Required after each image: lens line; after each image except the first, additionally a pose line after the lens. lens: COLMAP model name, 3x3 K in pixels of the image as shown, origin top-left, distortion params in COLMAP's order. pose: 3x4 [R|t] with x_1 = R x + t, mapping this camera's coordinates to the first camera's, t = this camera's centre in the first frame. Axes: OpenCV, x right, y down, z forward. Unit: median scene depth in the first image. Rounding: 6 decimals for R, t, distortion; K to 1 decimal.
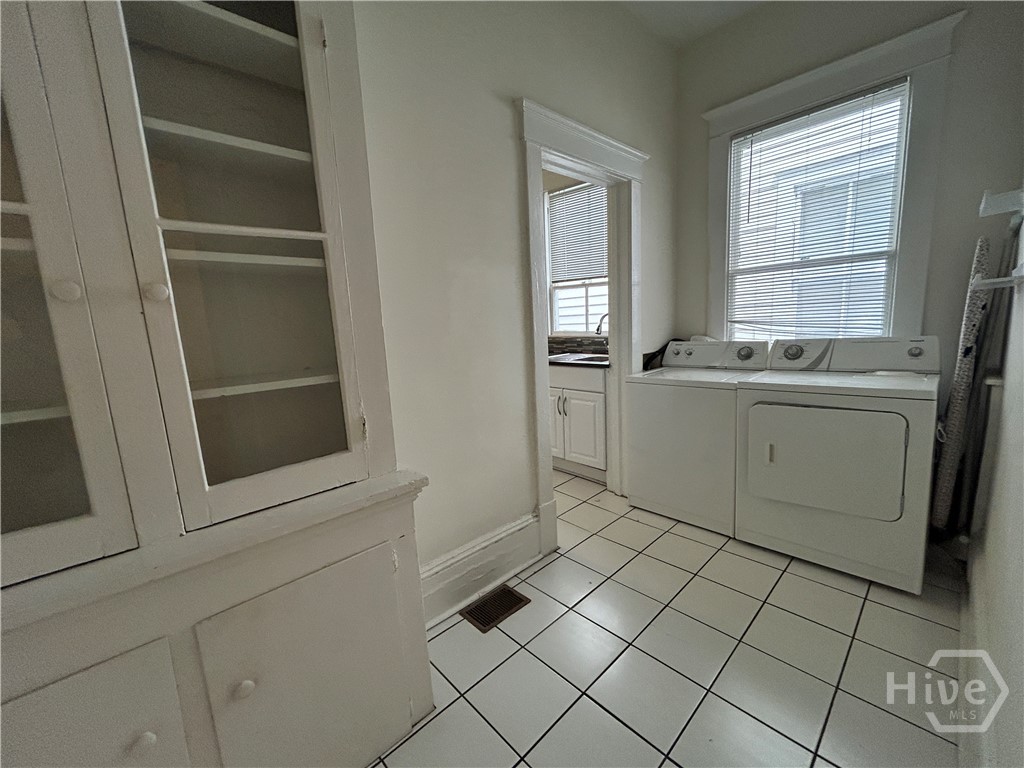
lens RADIAL K [[408.8, 0, 509.9], [0, 408.8, 384.2], [0, 0, 1]] dist [0.000527, 0.000242]
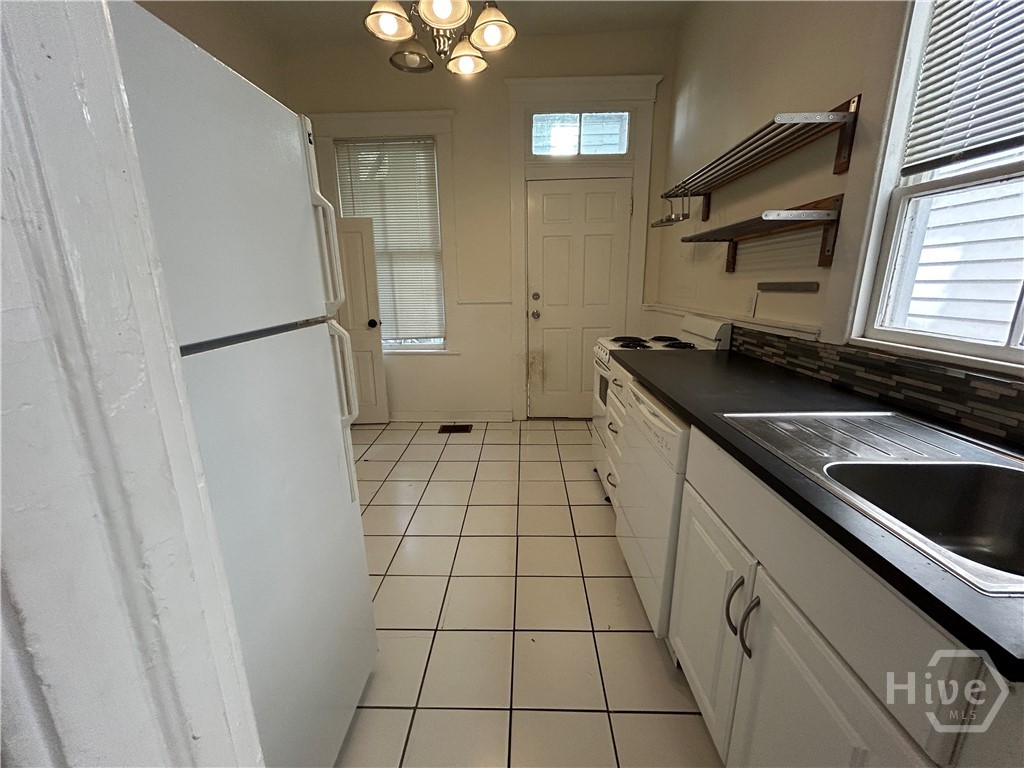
lens RADIAL K [[408.8, 0, 509.9], [0, 408.8, 385.6], [0, 0, 1]] dist [0.000527, 0.000242]
pose [[0.706483, 0.209418, -0.676037, 0.143561], [-0.127748, 0.977263, 0.169227, -0.109228], [0.696105, -0.033194, 0.717172, 0.586663]]
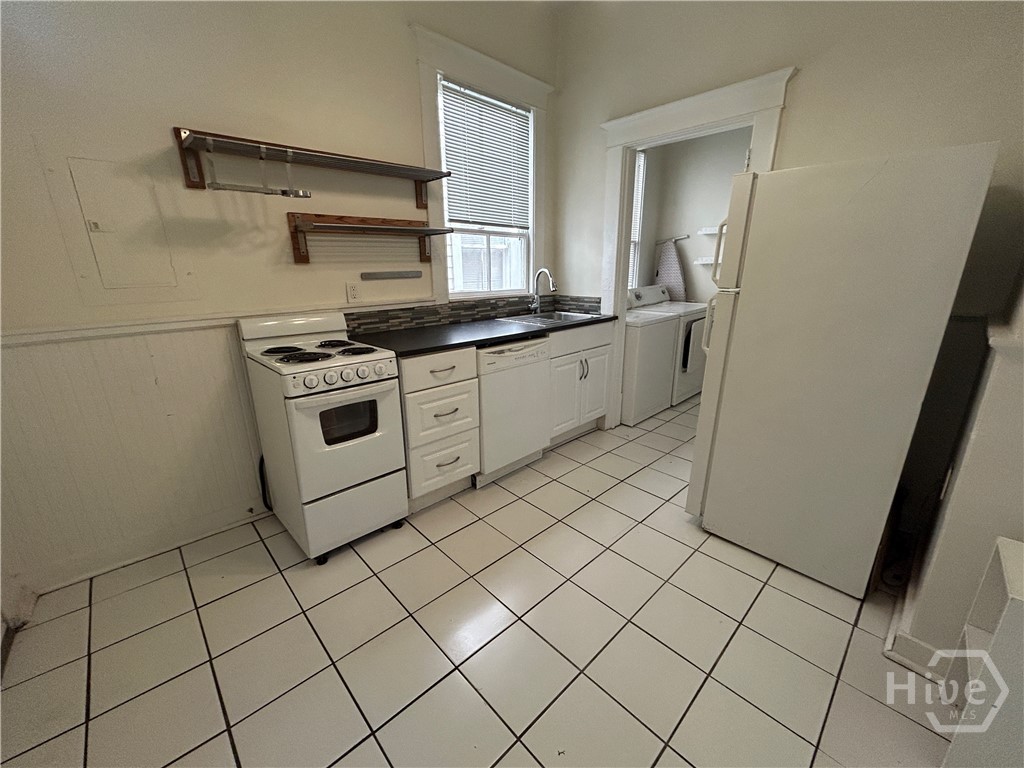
lens RADIAL K [[408.8, 0, 507.3], [0, 408.8, 381.6], [0, 0, 1]] dist [0.000527, 0.000242]
pose [[-0.003031, -0.236956, 0.971516, -0.661897], [0.154637, 0.959723, 0.234563, -0.142104], [-0.987967, 0.150944, 0.033733, 0.967815]]
